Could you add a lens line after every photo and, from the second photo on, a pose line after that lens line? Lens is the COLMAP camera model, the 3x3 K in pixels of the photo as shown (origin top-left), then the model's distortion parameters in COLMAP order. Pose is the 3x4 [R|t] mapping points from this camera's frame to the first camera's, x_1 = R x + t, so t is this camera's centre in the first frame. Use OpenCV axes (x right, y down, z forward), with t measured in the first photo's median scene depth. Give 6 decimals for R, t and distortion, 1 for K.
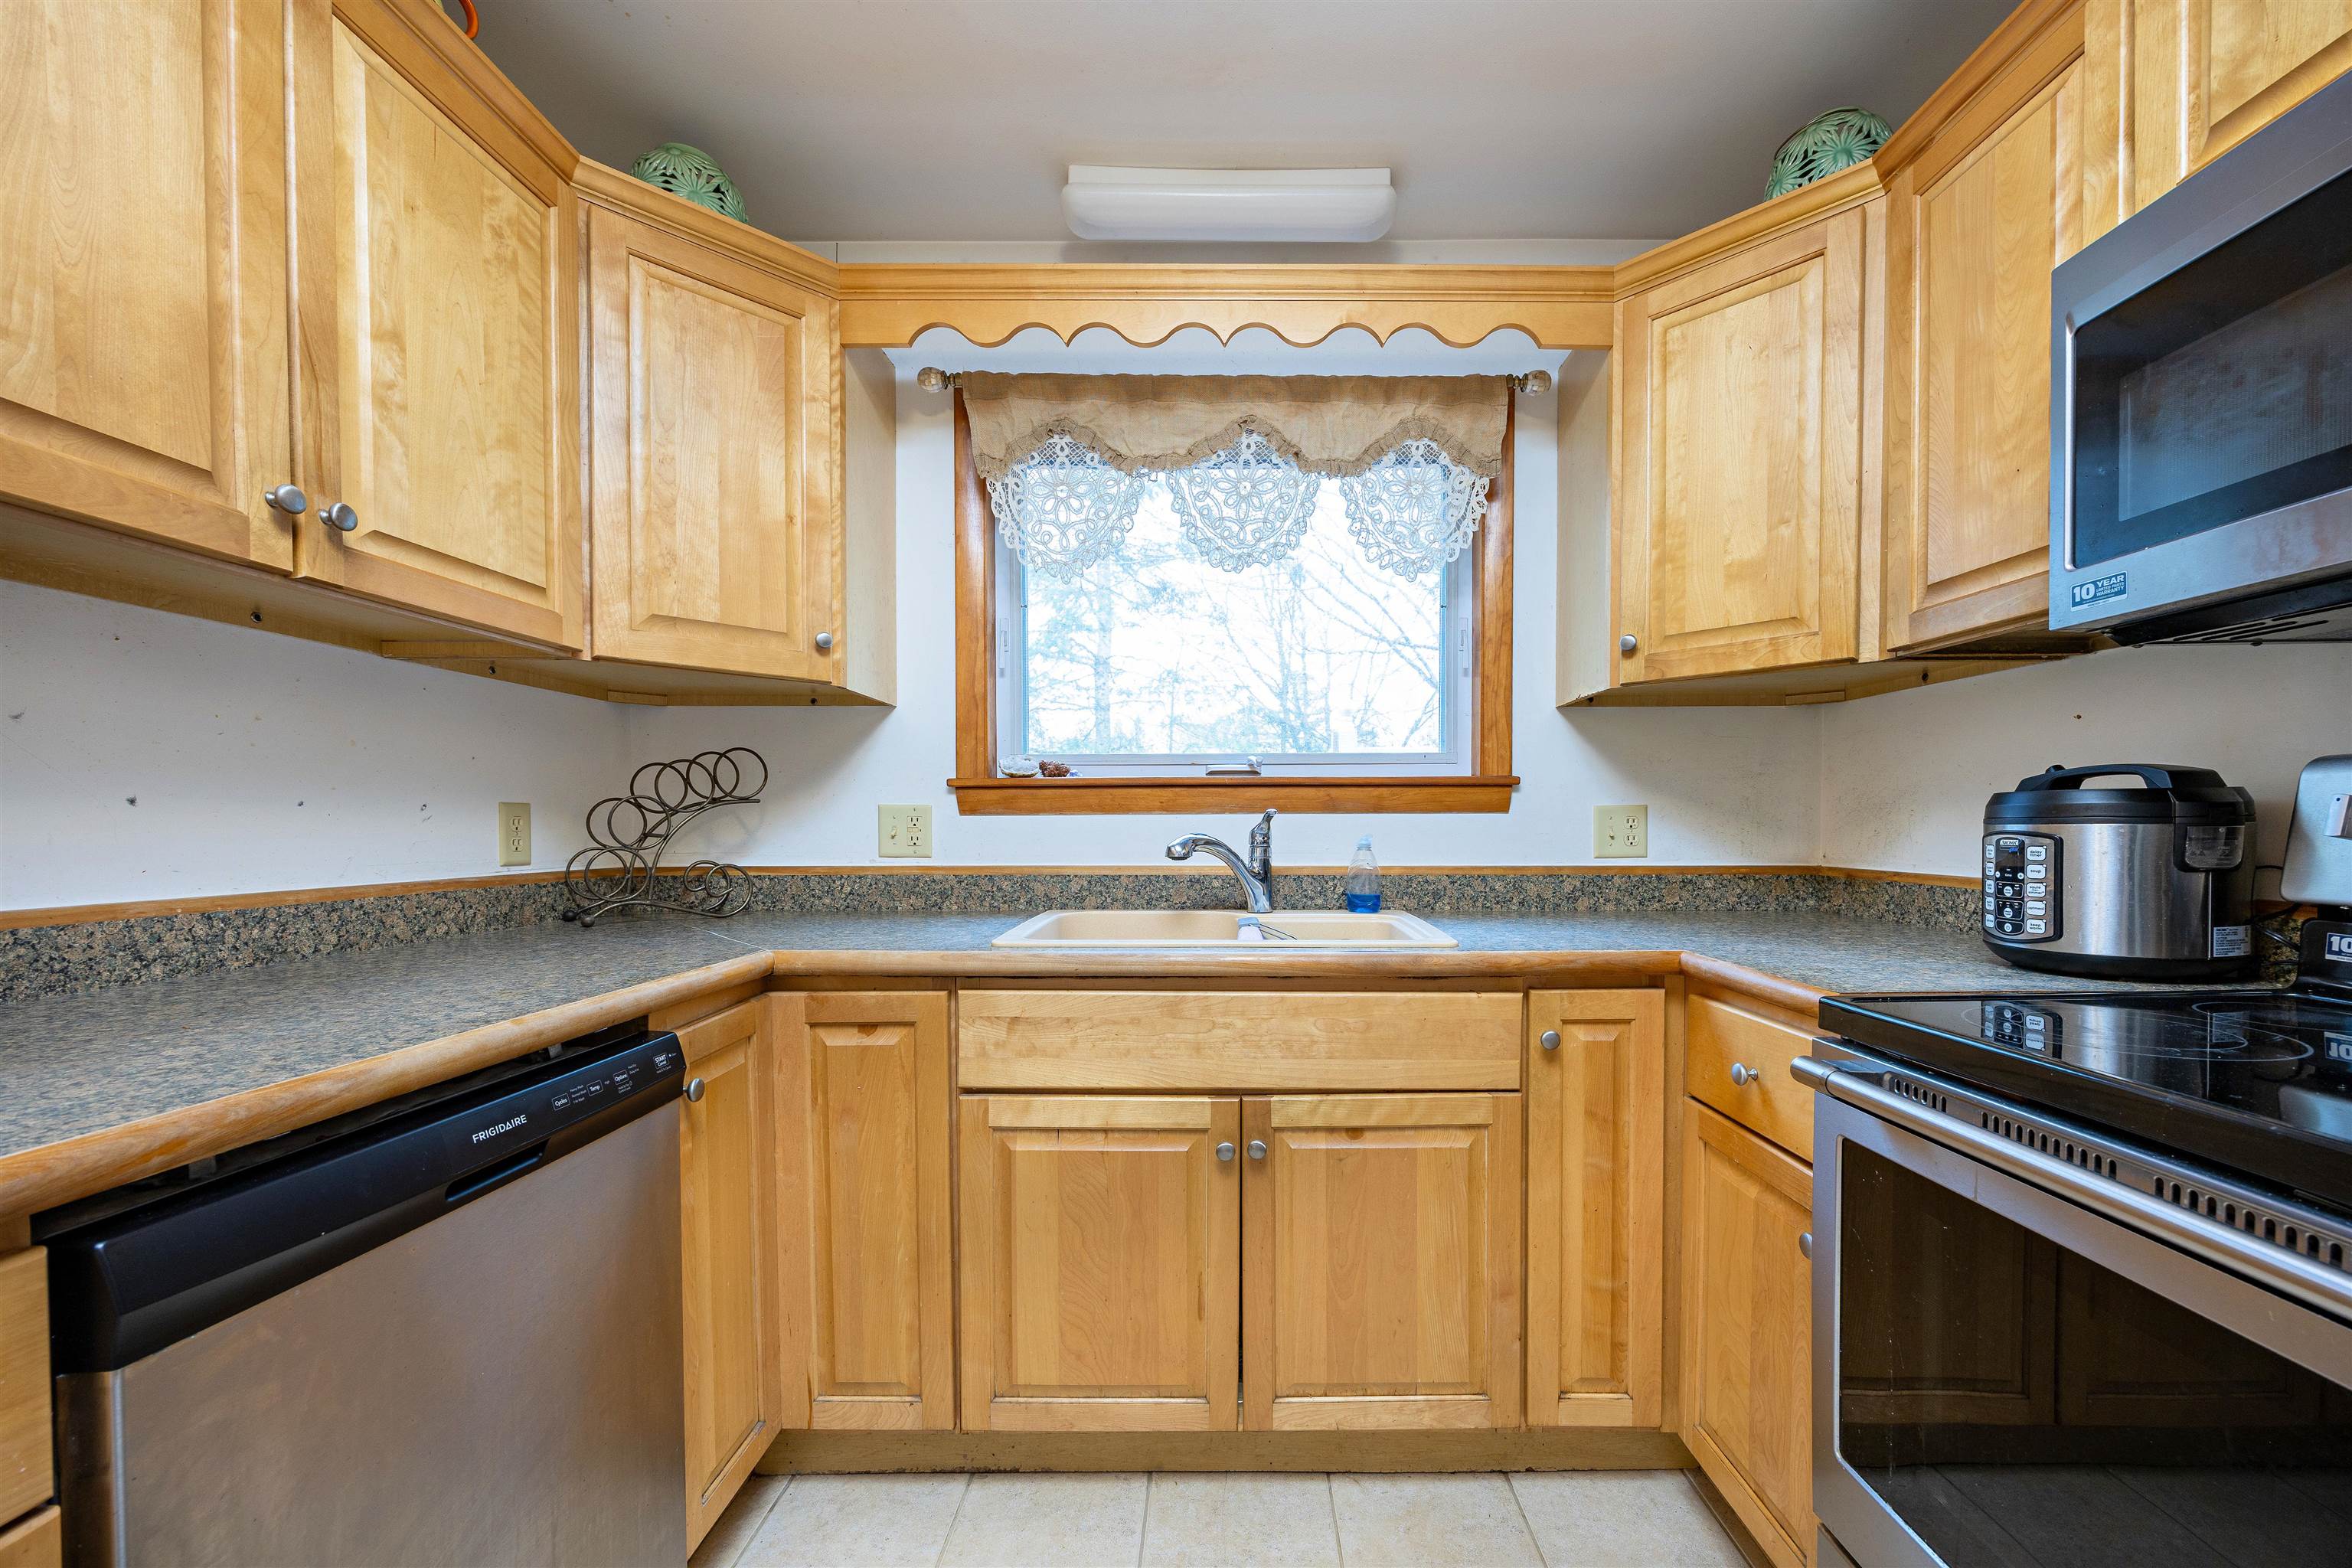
lens RADIAL K [[935.5, 0, 1268.4], [0, 935.5, 848.8], [0, 0, 1]] dist [-0.001554, 0.000025]
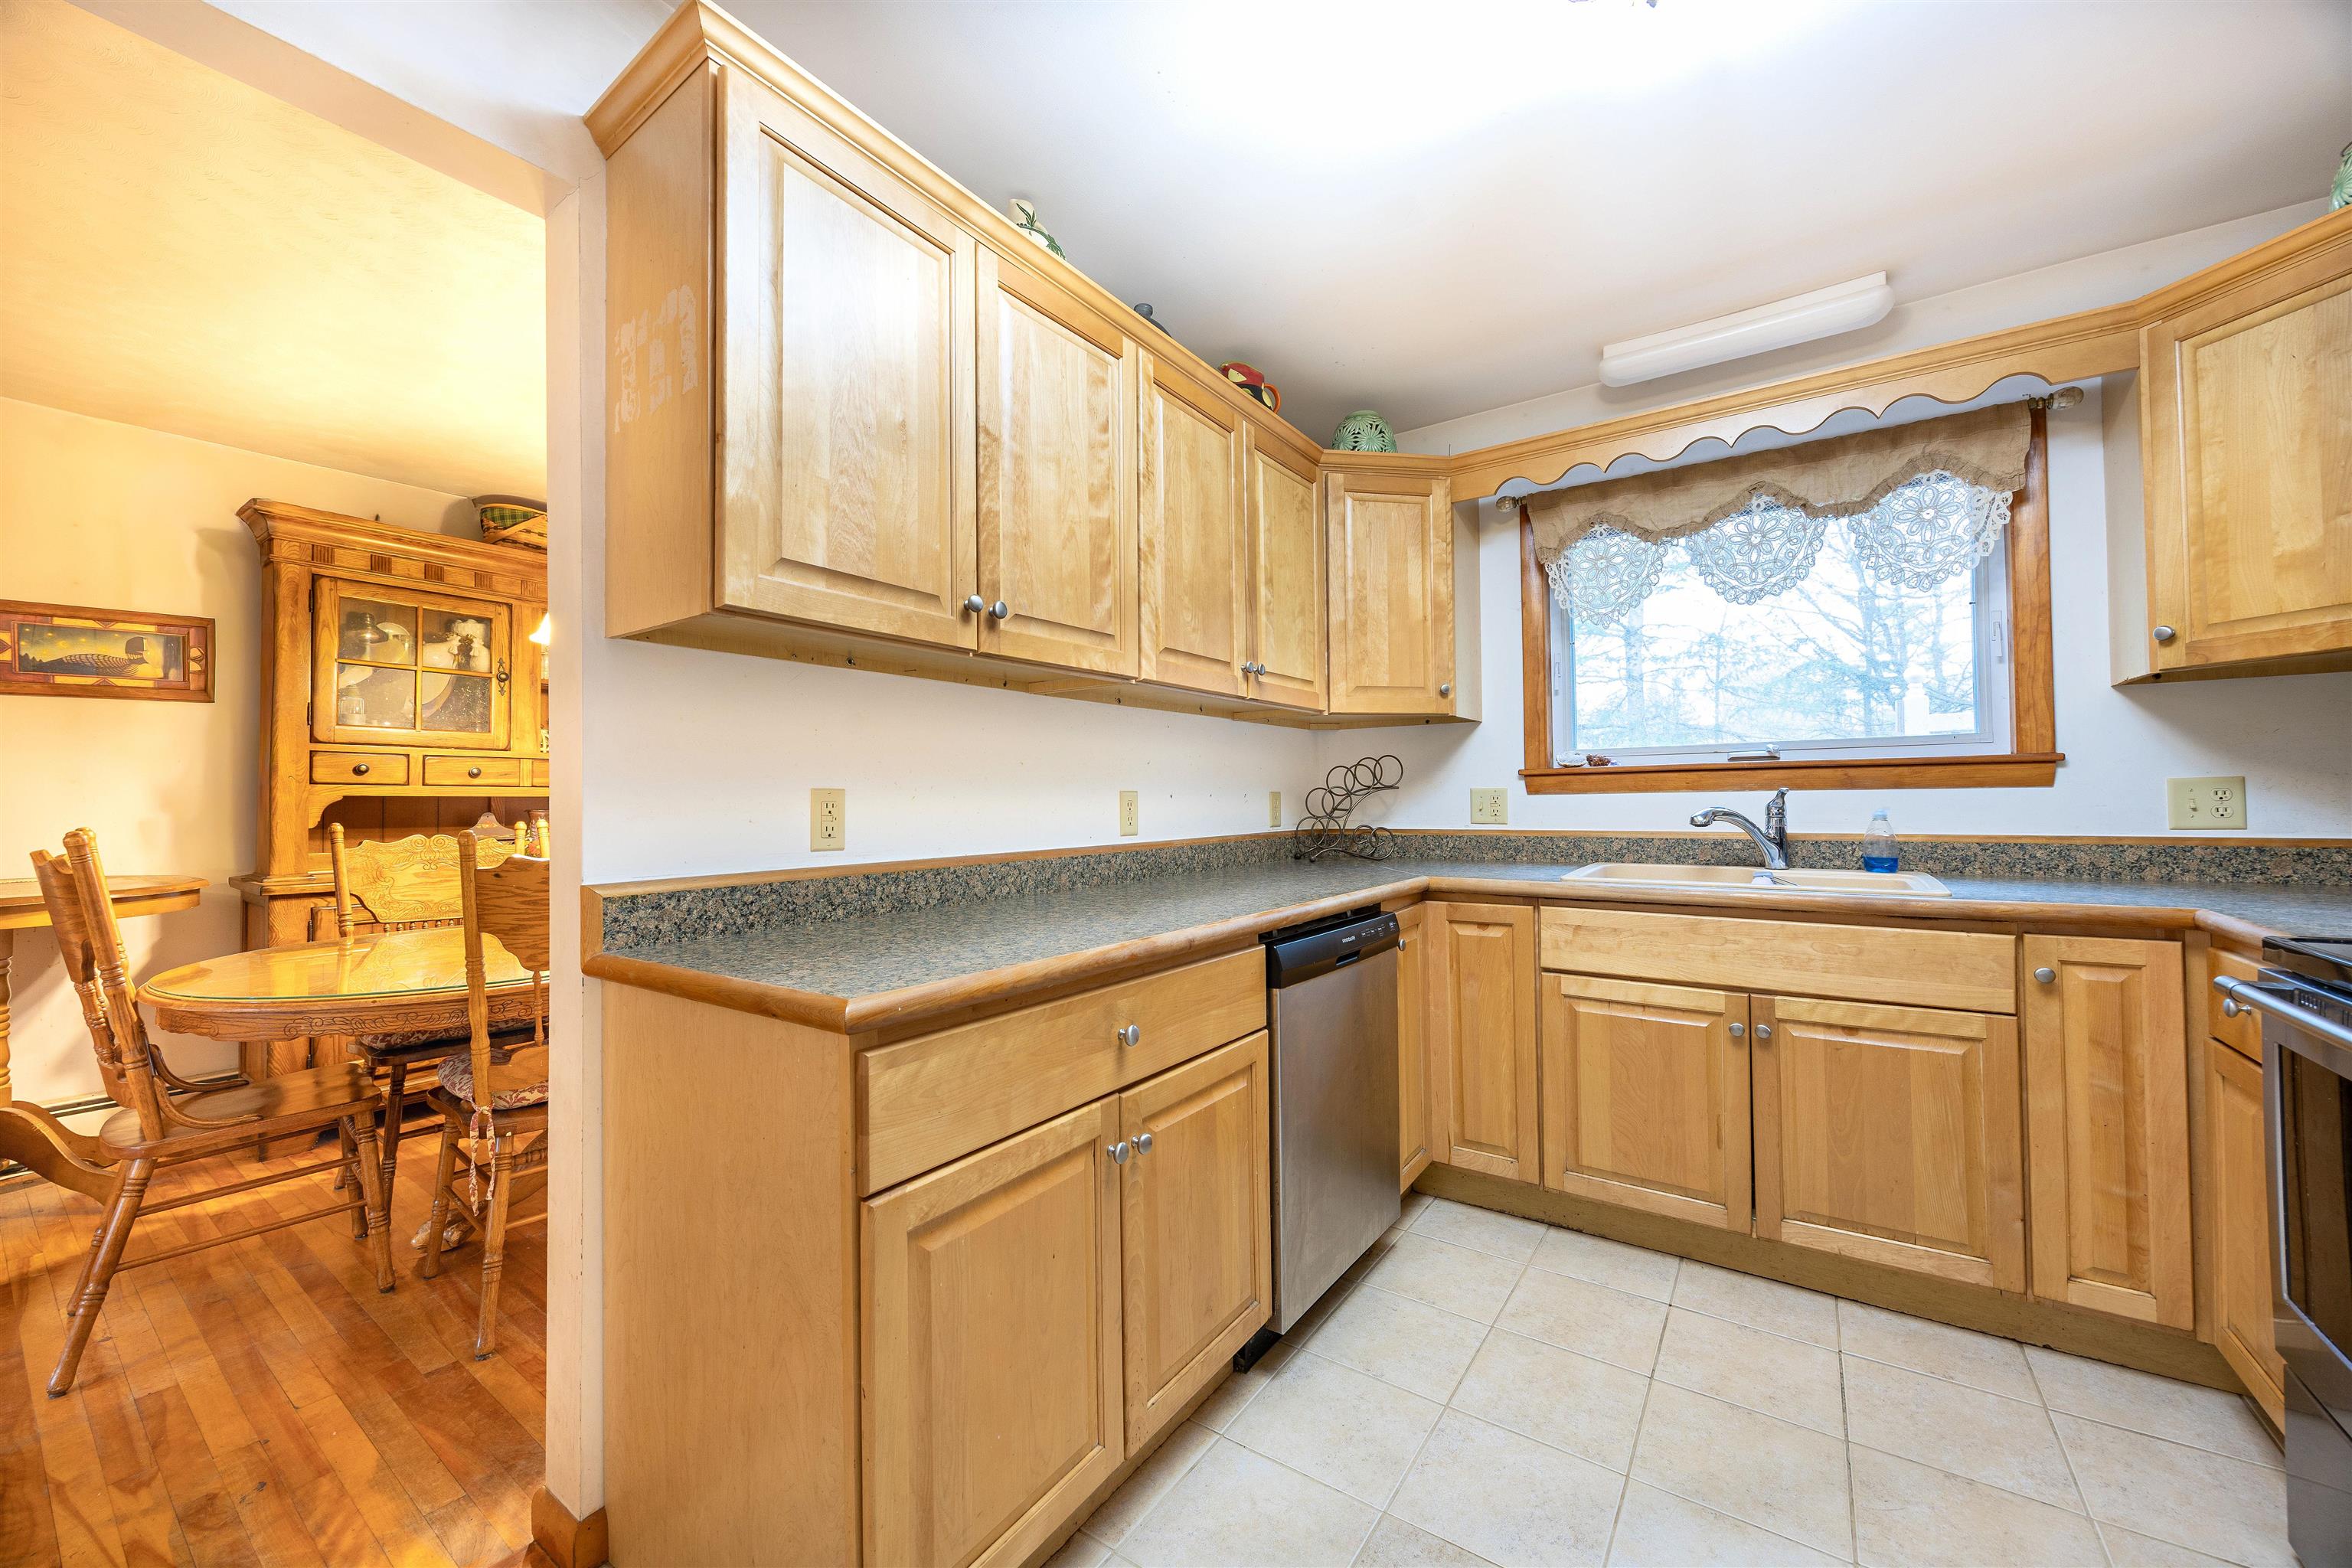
lens RADIAL K [[980.1, 0, 1119.2], [0, 980.1, 778.7], [0, 0, 1]] dist [-0.006968, 0.000199]
pose [[0.788885, -0.020899, -0.614186, 0.130574], [-0.004282, 0.999210, -0.039500, 0.001979], [0.614526, 0.033792, 0.788172, -0.750144]]
